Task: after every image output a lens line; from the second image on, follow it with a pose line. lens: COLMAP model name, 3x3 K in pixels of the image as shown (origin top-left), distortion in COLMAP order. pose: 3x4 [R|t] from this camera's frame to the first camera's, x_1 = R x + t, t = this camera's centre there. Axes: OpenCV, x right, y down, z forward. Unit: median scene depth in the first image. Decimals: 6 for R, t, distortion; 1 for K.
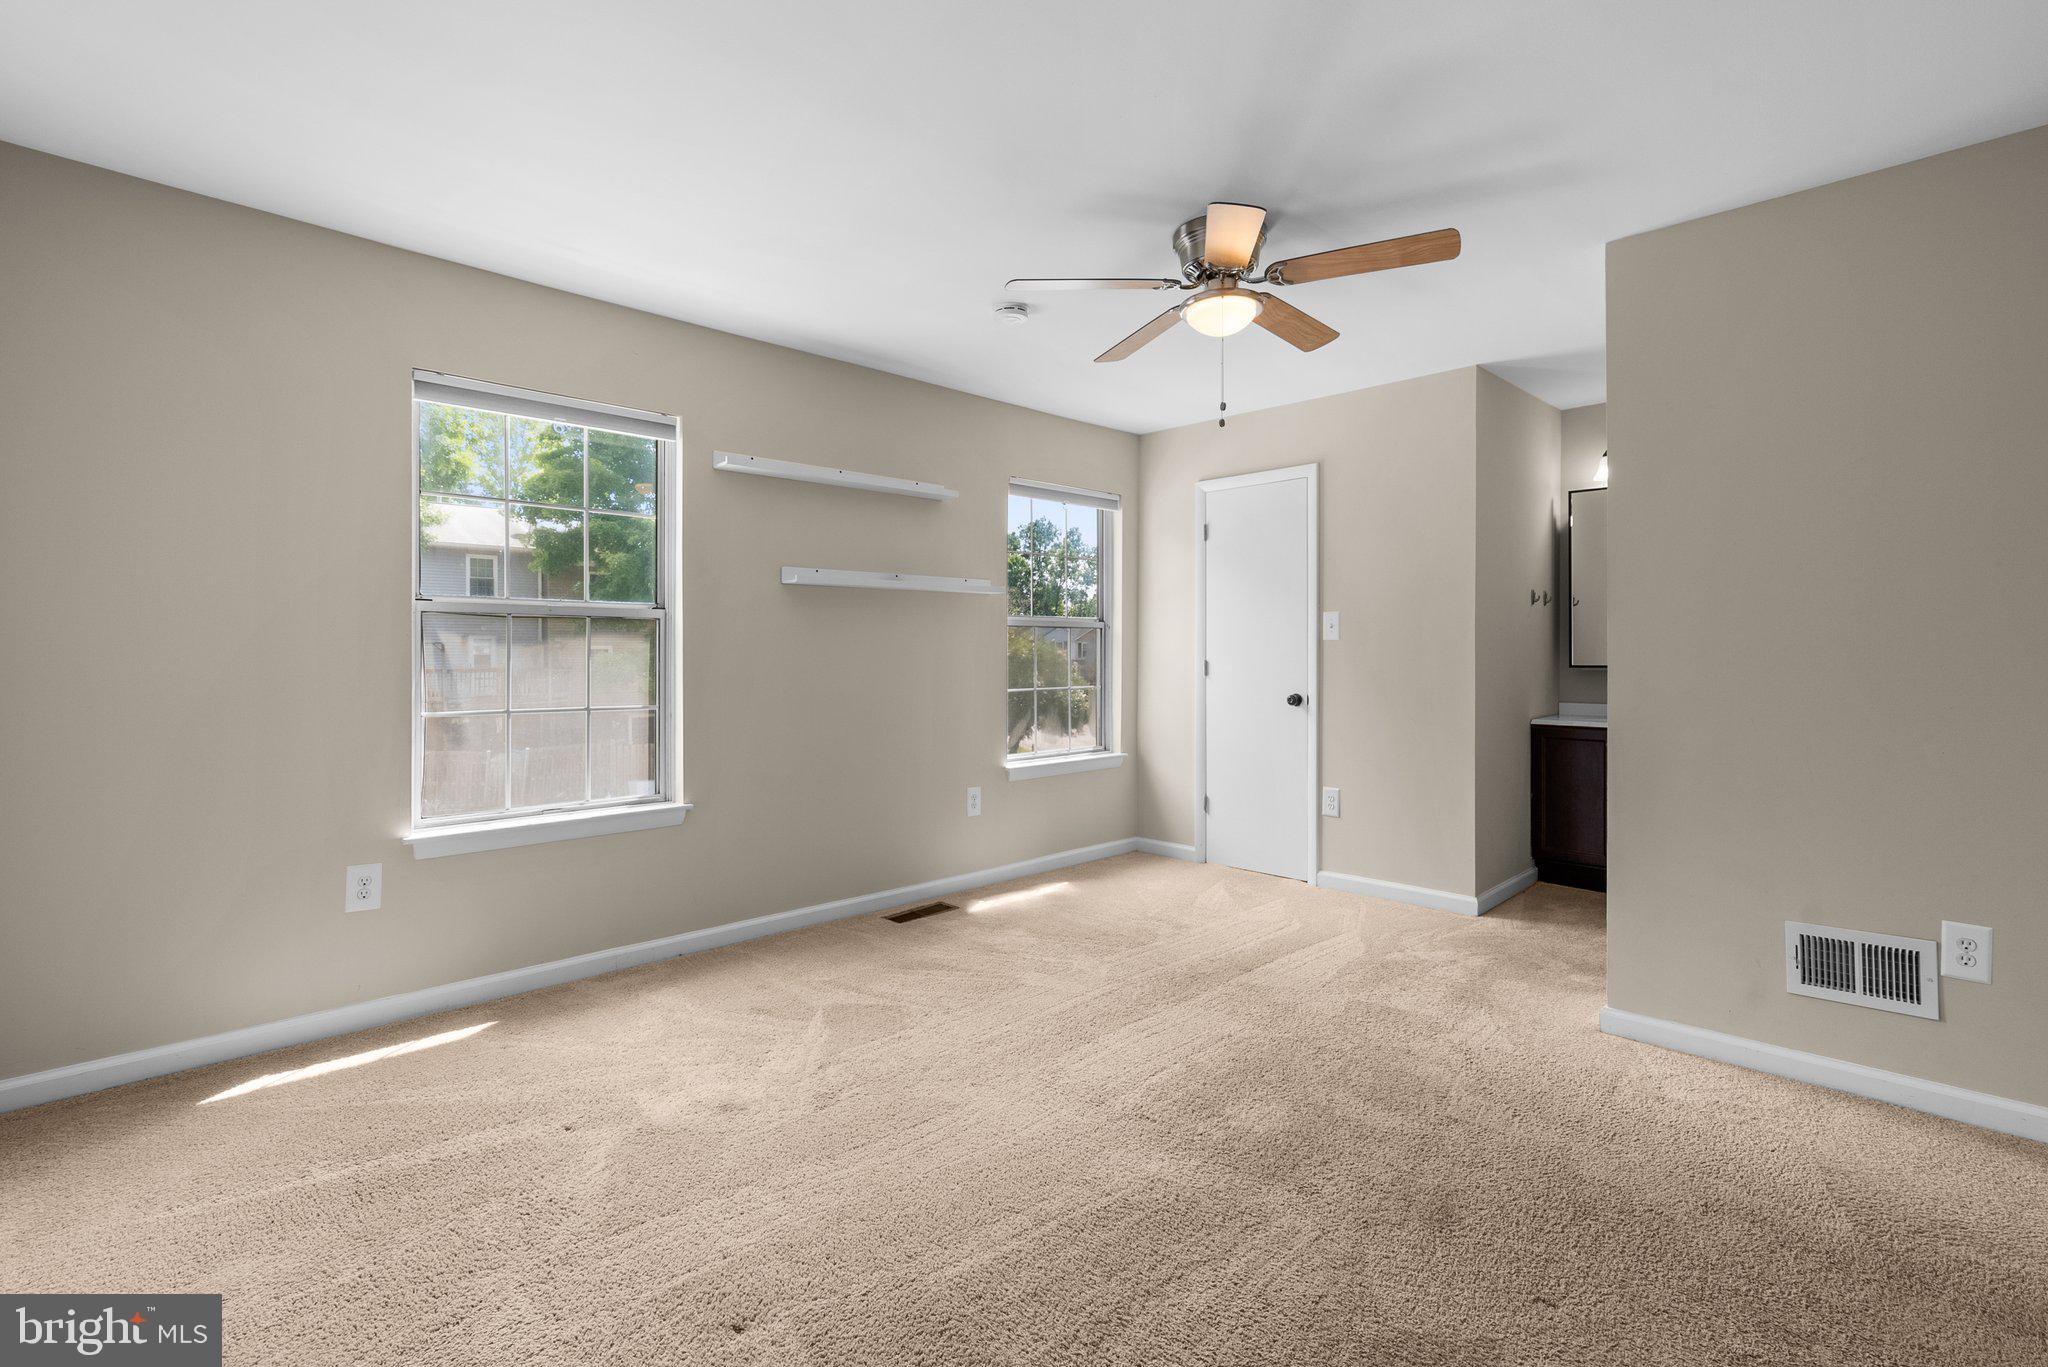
lens RADIAL K [[938.8, 0, 1032.1], [0, 938.8, 662.0], [0, 0, 1]] dist [-0.002728, 0.001718]
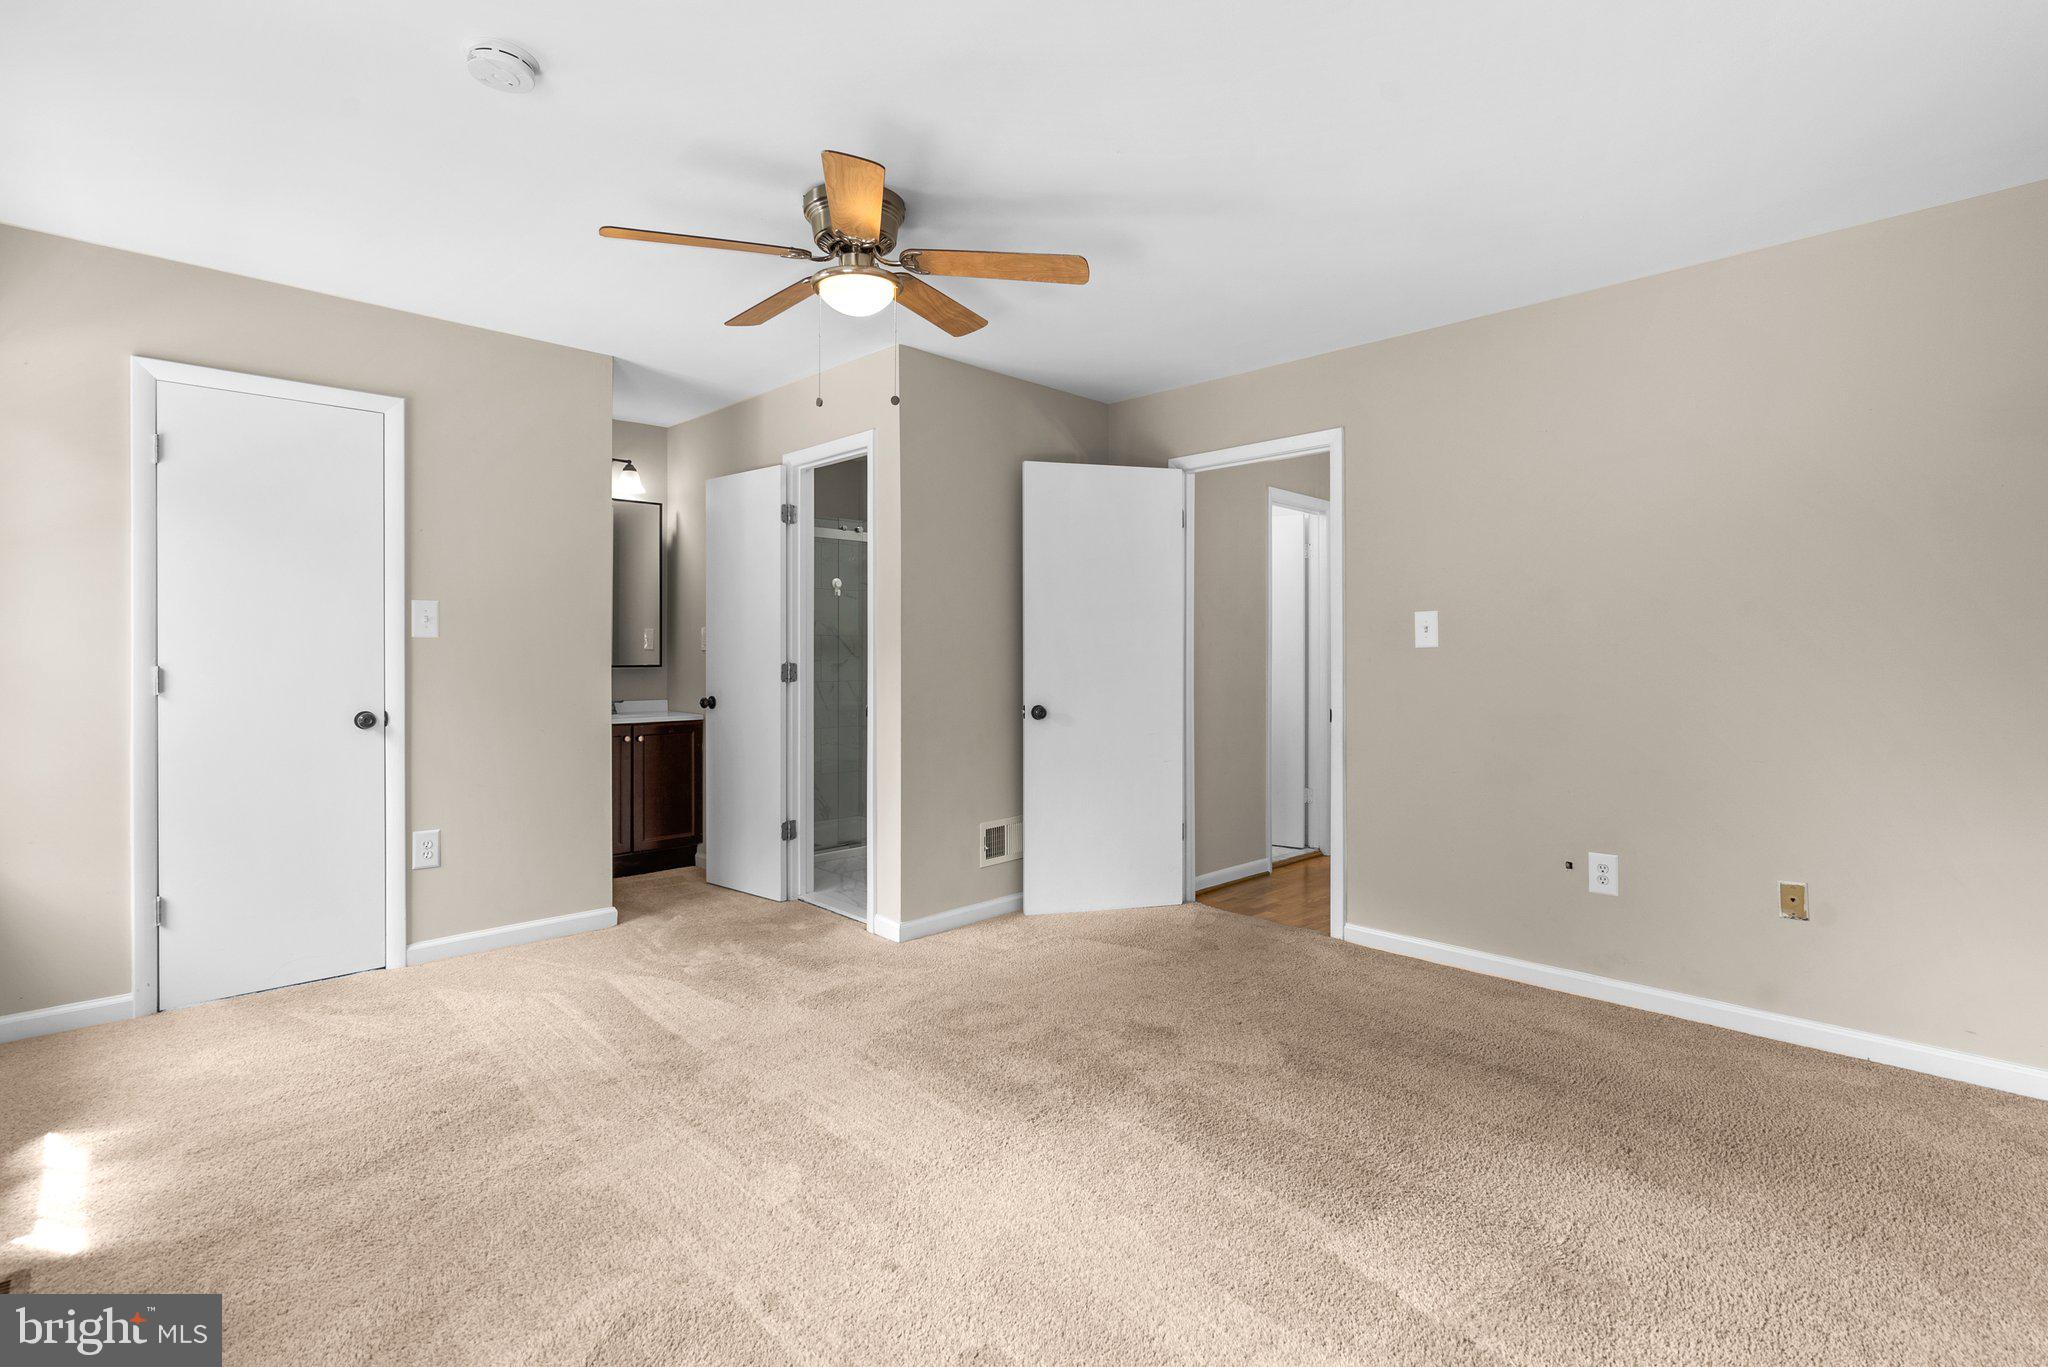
lens RADIAL K [[938.8, 0, 1036.2], [0, 938.8, 669.7], [0, 0, 1]] dist [-0.002728, 0.001718]
pose [[0.003383, -0.017430, 0.999842, -0.515479], [0.006769, 0.999826, 0.017407, -0.008426], [-0.999971, 0.006709, 0.003500, 0.583950]]
